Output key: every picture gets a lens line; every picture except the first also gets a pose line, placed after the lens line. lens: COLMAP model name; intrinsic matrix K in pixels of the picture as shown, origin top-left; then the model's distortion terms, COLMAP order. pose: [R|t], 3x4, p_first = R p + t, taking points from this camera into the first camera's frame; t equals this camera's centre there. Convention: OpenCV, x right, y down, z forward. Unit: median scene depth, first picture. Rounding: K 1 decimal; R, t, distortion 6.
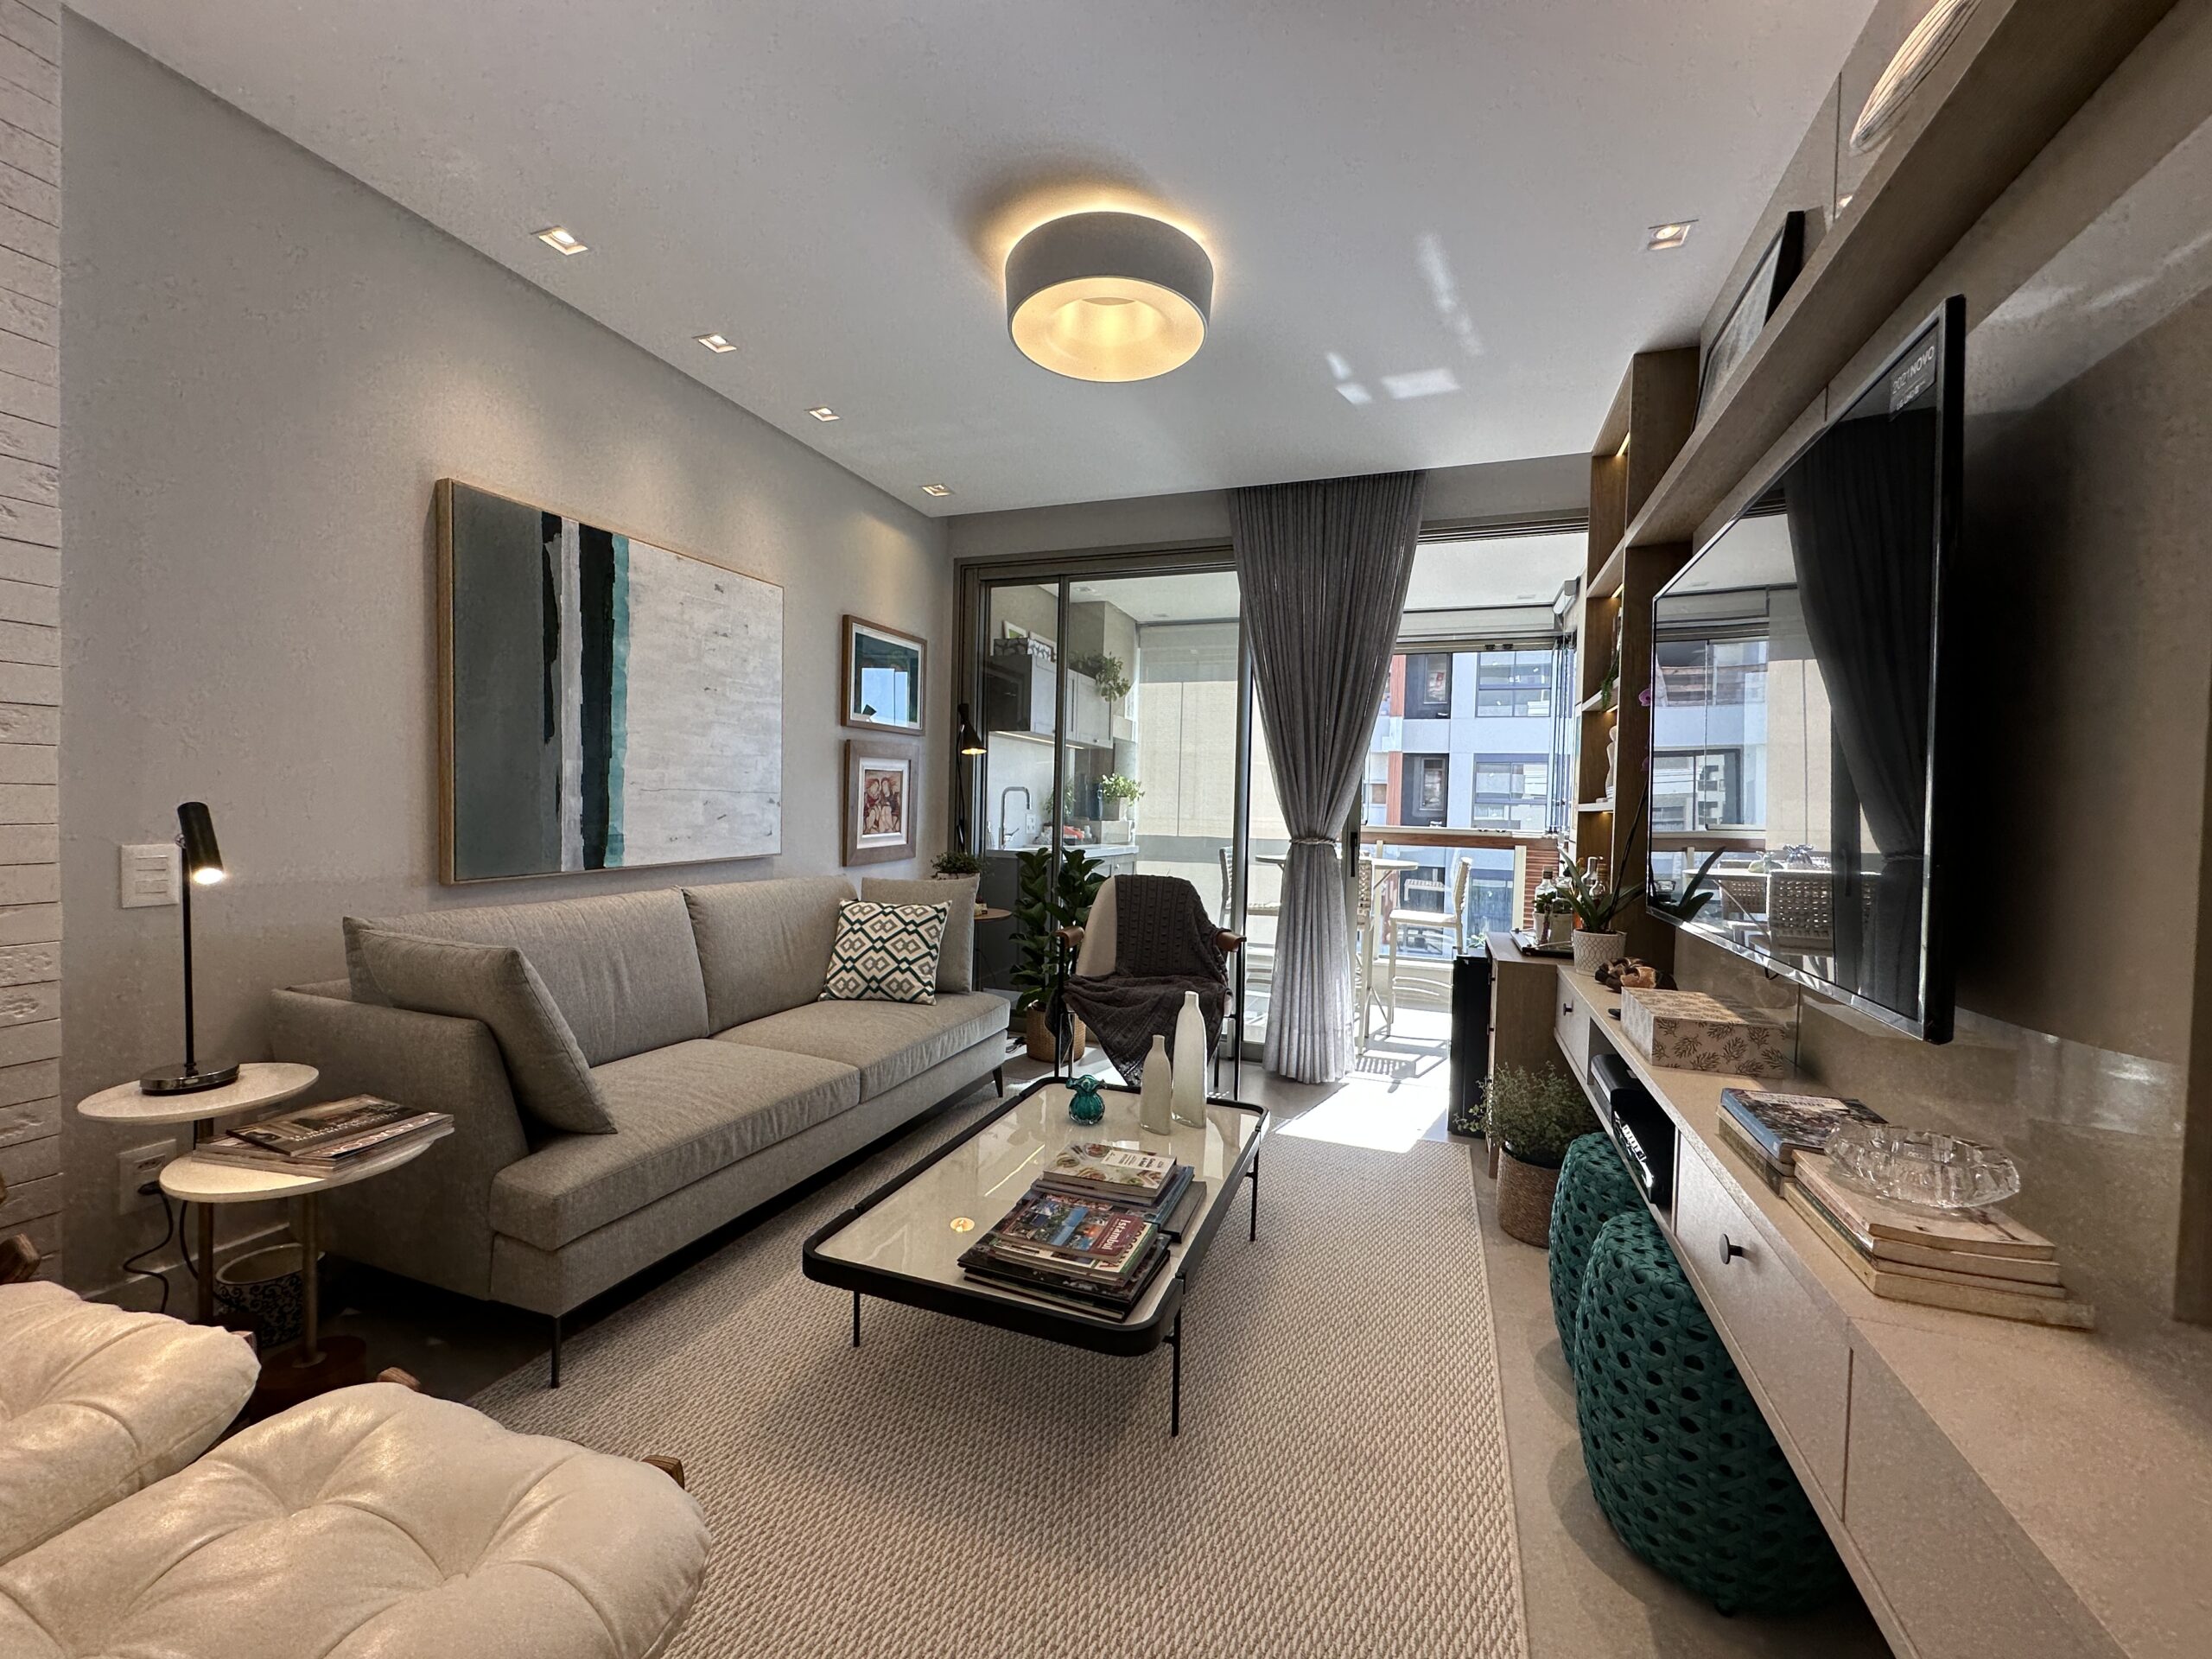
lens RADIAL K [[889.8, 0, 1106.0], [0, 889.8, 829.5], [0, 0, 1]] dist [-0.000353, 0.000374]
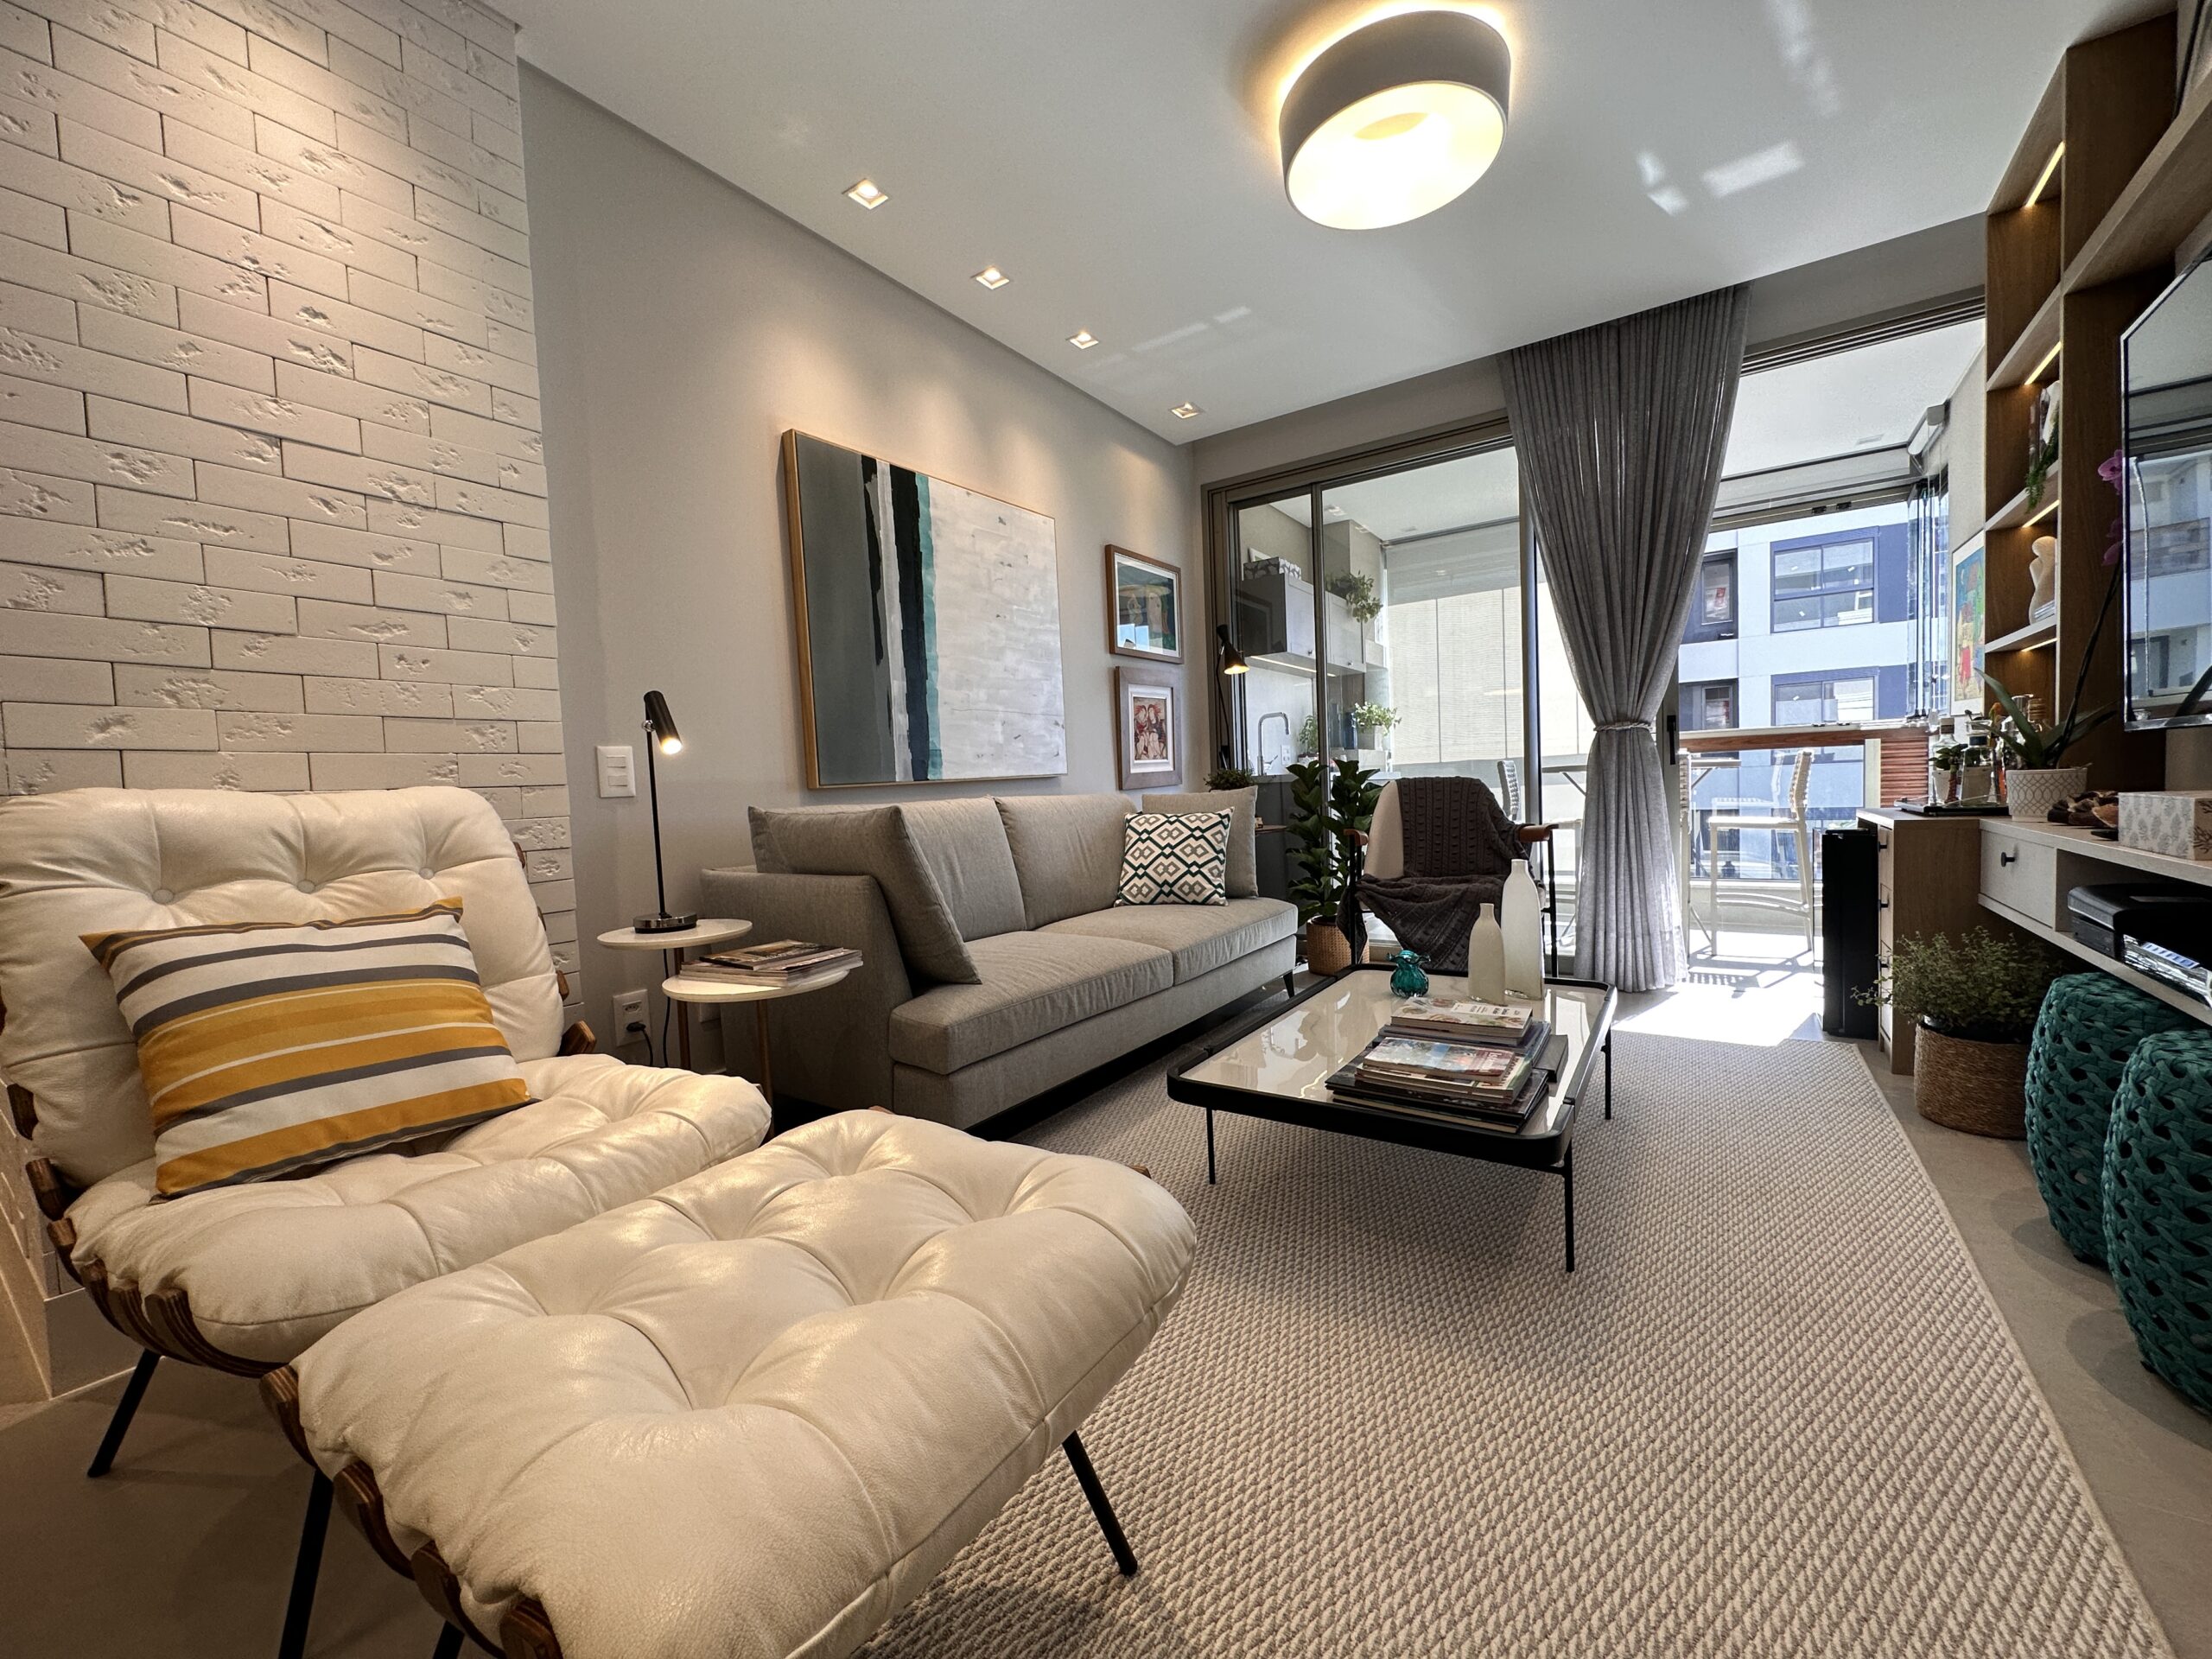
lens RADIAL K [[889.8, 0, 1106.0], [0, 889.8, 829.5], [0, 0, 1]] dist [-0.000353, 0.000374]
pose [[0.967670, -0.054919, -0.246170, -0.070097], [0.061275, 0.997954, 0.018227, 0.081498], [0.244665, -0.032722, 0.969055, -0.010832]]
